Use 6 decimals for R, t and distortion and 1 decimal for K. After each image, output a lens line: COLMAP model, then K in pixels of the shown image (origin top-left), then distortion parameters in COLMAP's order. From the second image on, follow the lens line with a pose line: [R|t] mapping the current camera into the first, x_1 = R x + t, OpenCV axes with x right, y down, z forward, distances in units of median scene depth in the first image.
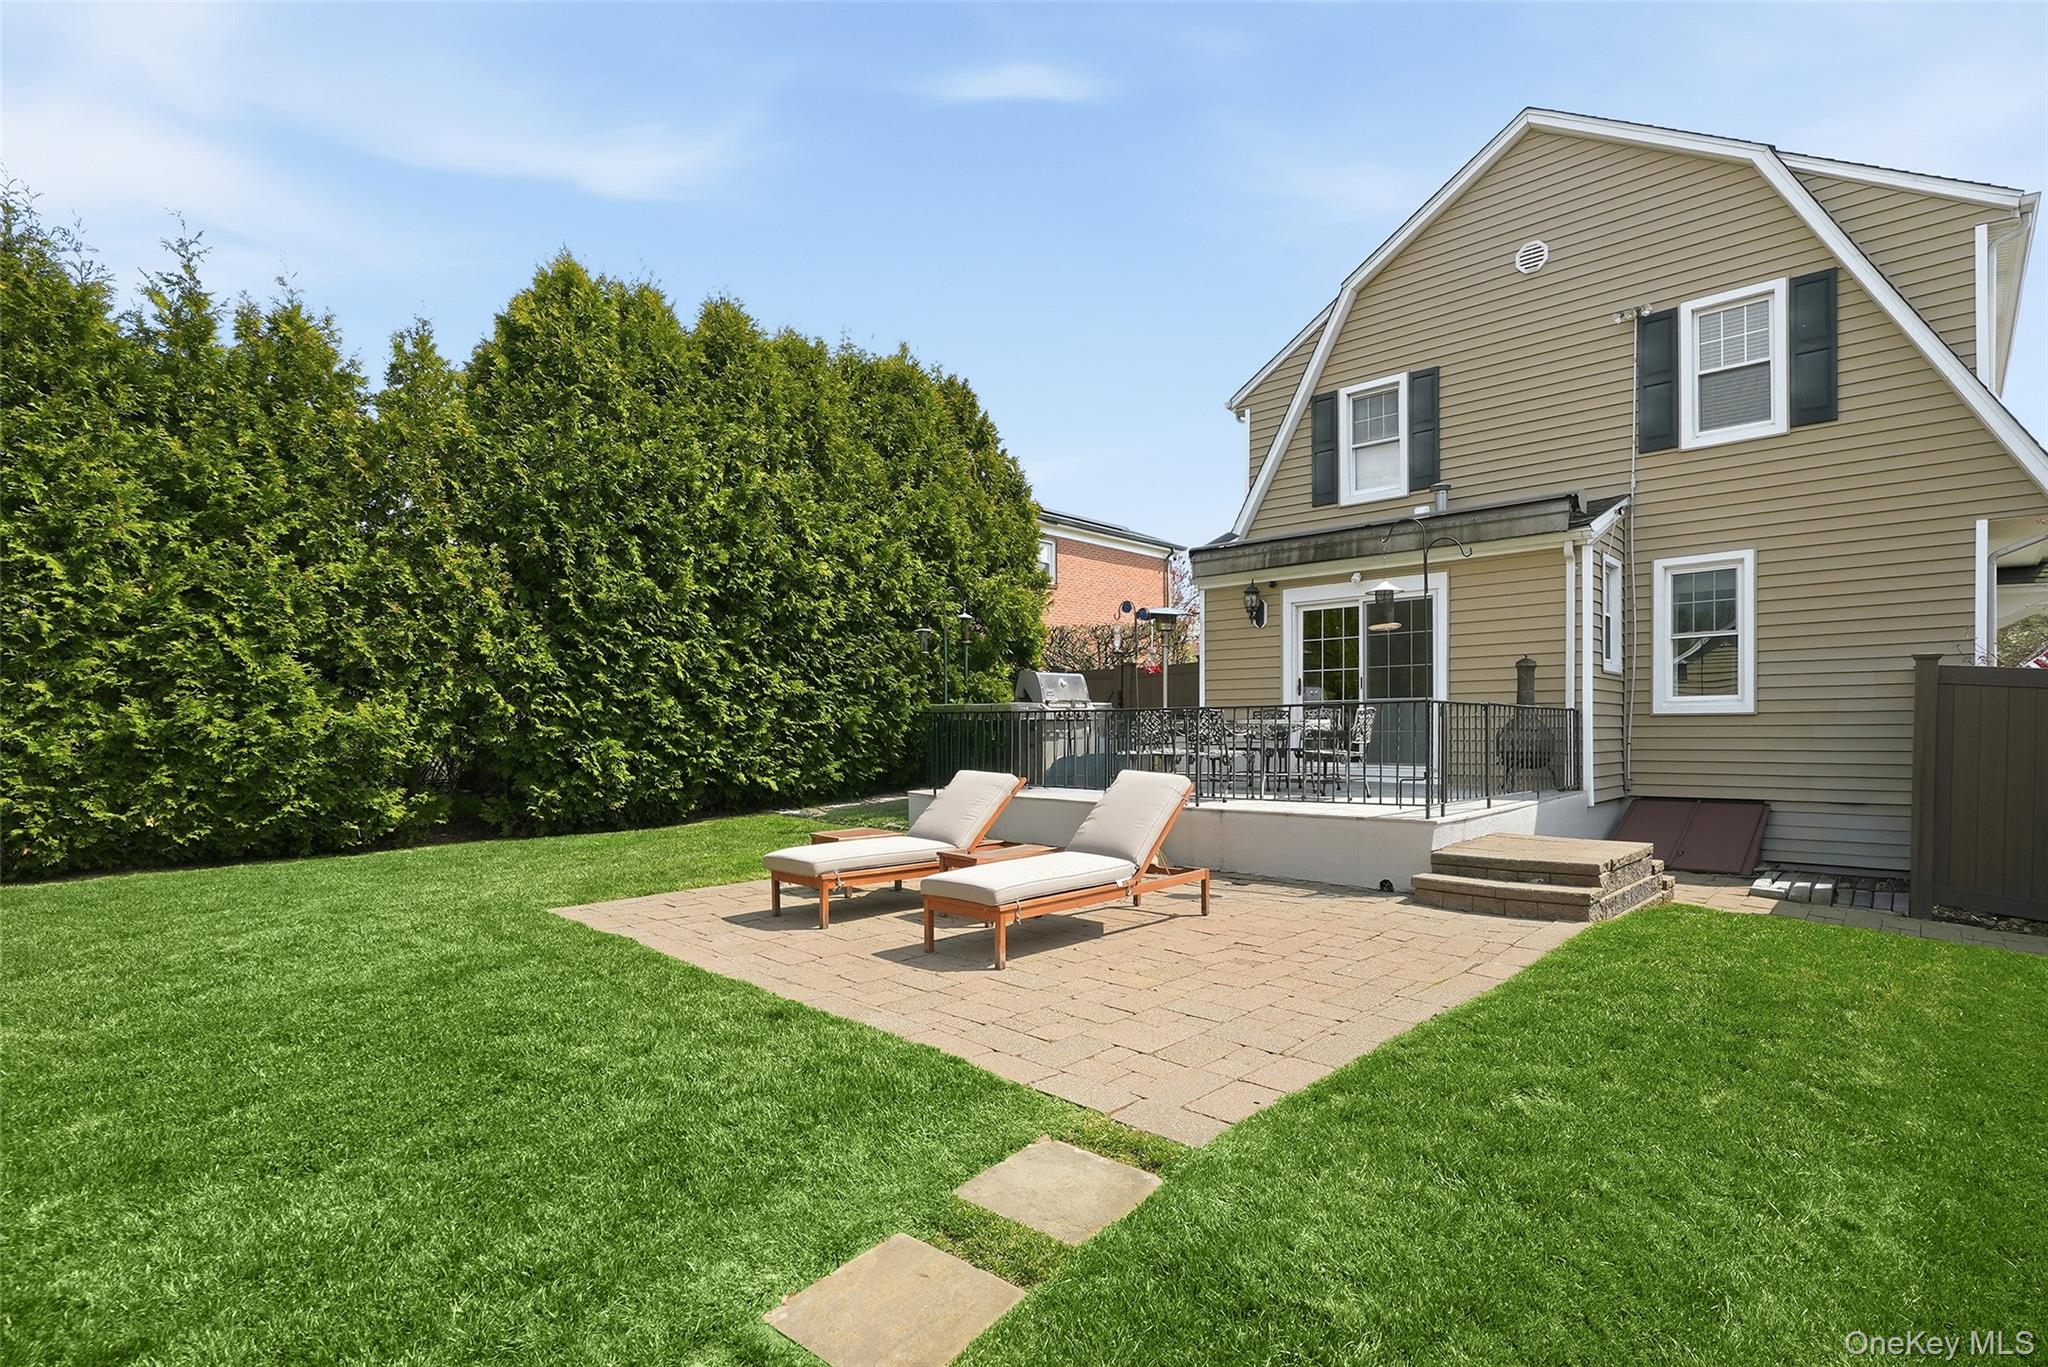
lens RADIAL K [[1018.0, 0, 1085.1], [0, 1018.0, 742.1], [0, 0, 1]] dist [-0.003696, 0.000168]
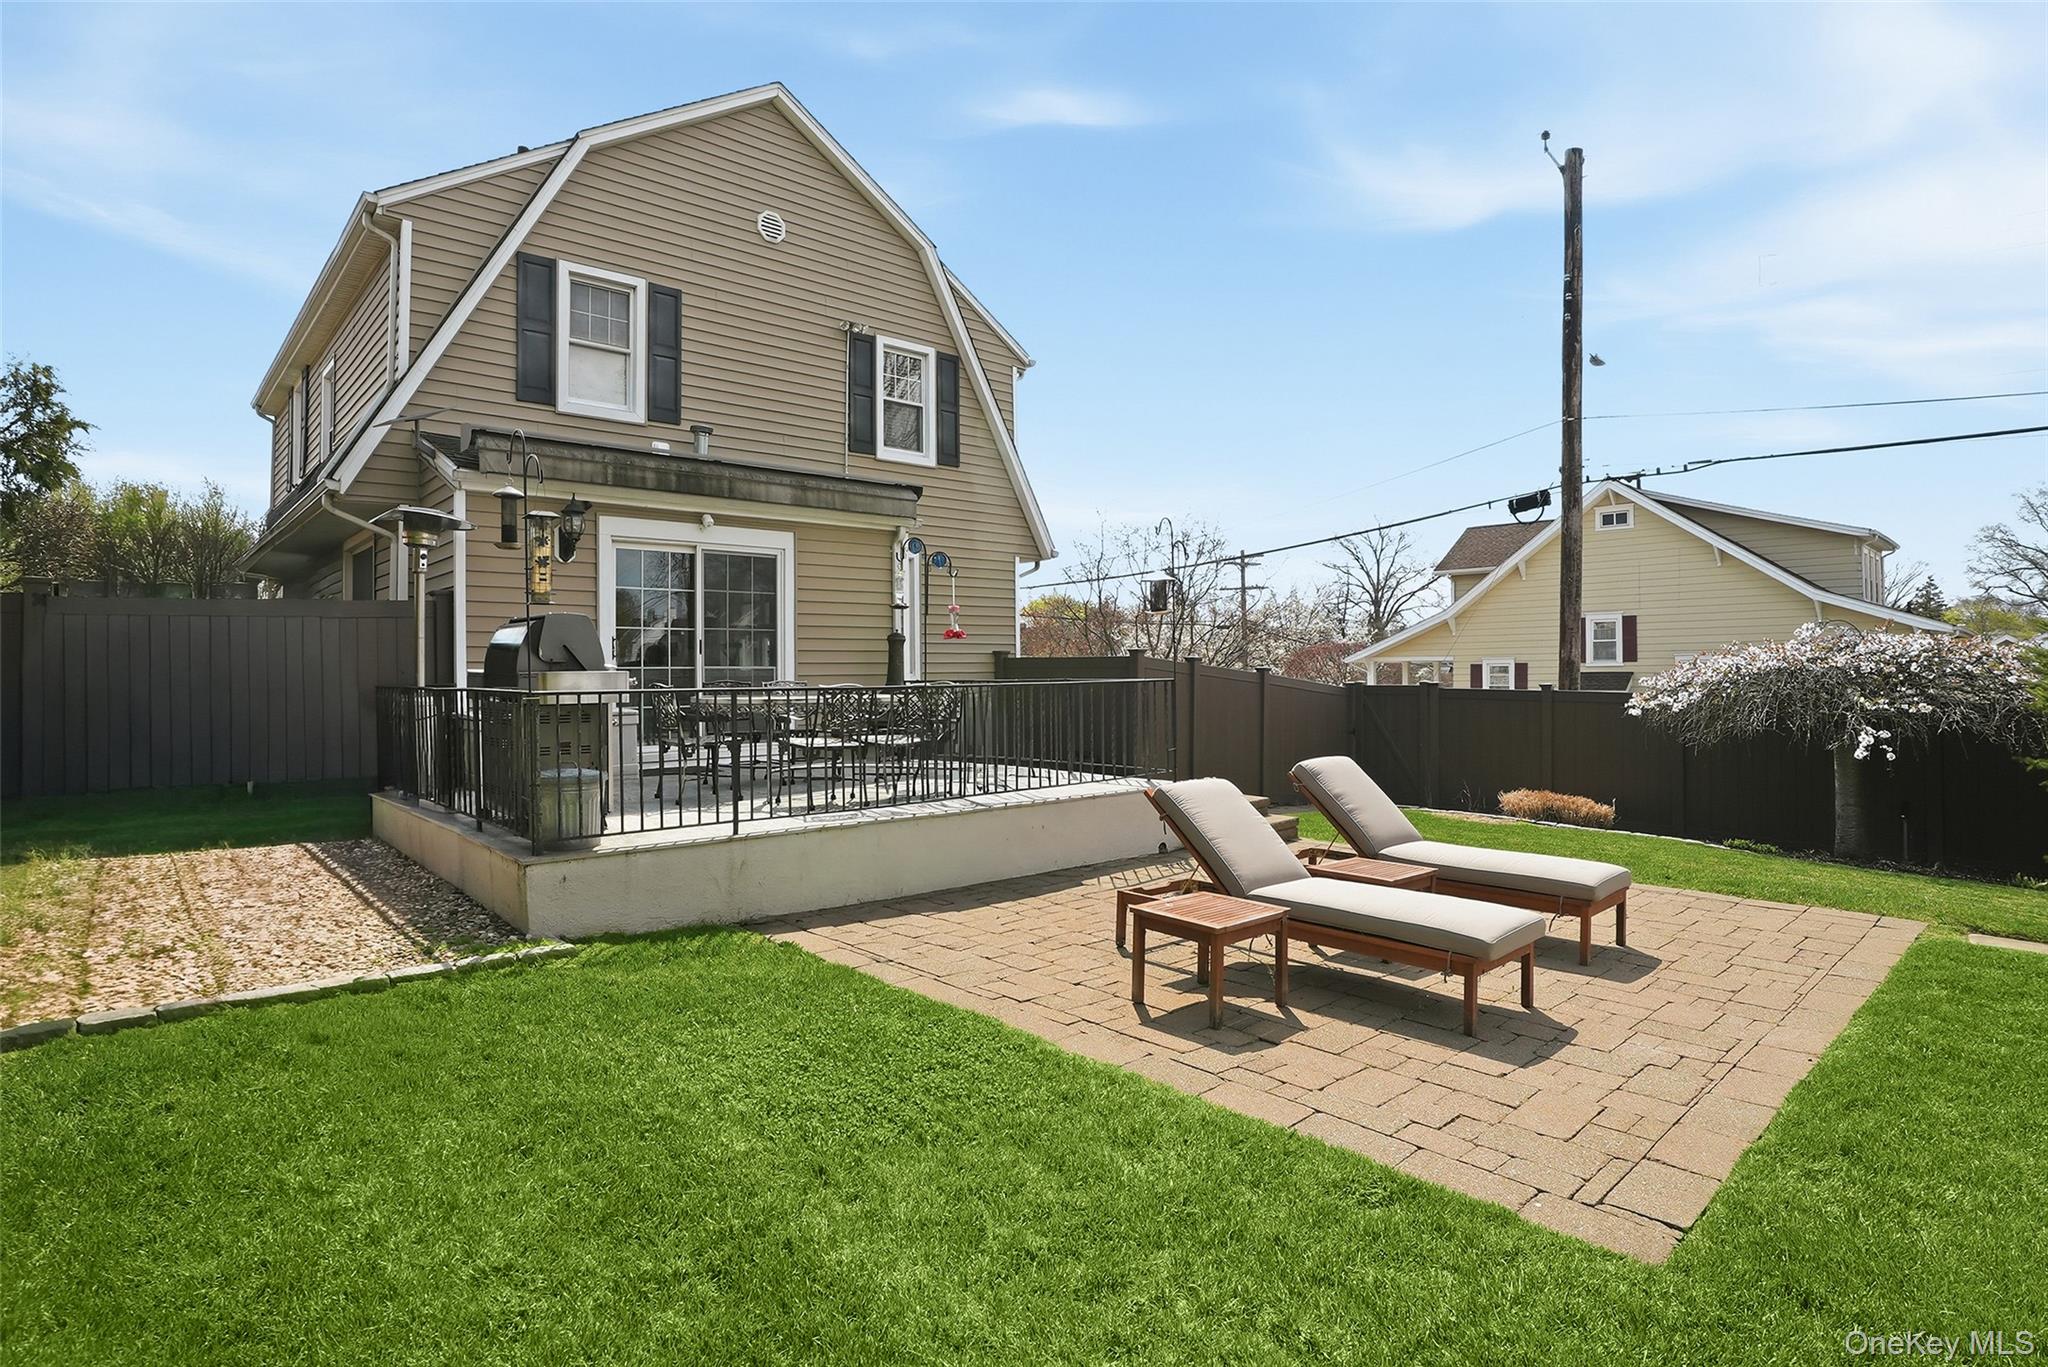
lens RADIAL K [[1033.8, 0, 993.0], [0, 1033.8, 666.0], [0, 0, 1]] dist [-0.058914, 0.049938]
pose [[0.139406, 0.009424, 0.990190, -0.523707], [0.019783, 0.999729, -0.012300, -0.028134], [-0.990038, 0.021304, 0.139182, 0.651601]]
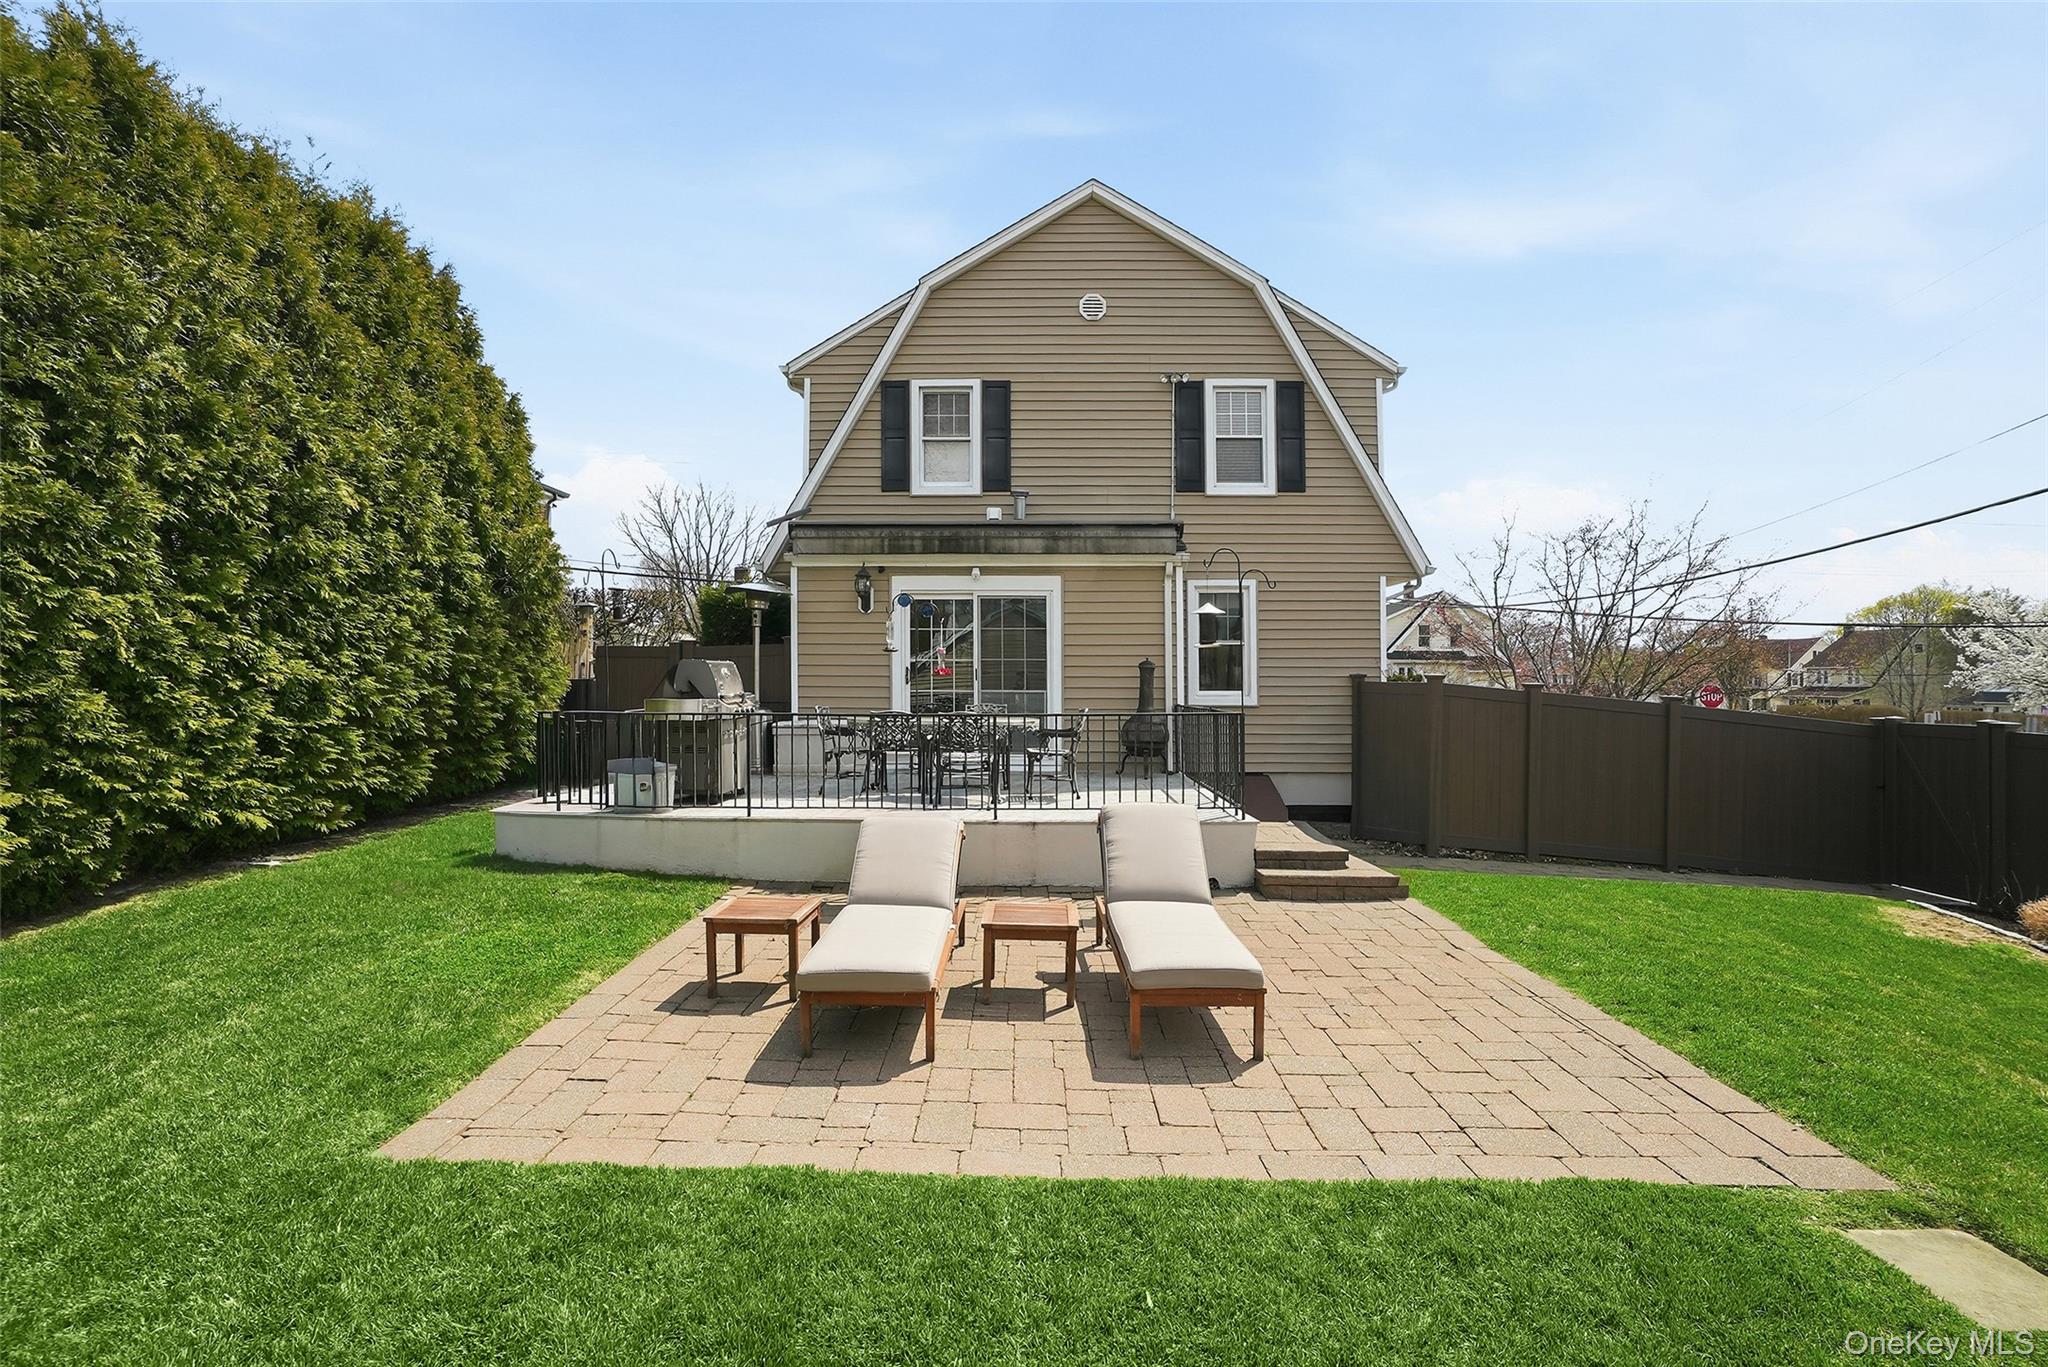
lens RADIAL K [[980.6, 0, 1024.0], [0, 980.6, 683.5], [0, 0, 1]] dist [-0.053002, 0.040766]
pose [[0.751246, 0.005771, 0.659997, -0.345537], [0.001098, 0.999949, -0.009992, -0.039331], [-0.660021, 0.008231, 0.751202, 0.225177]]
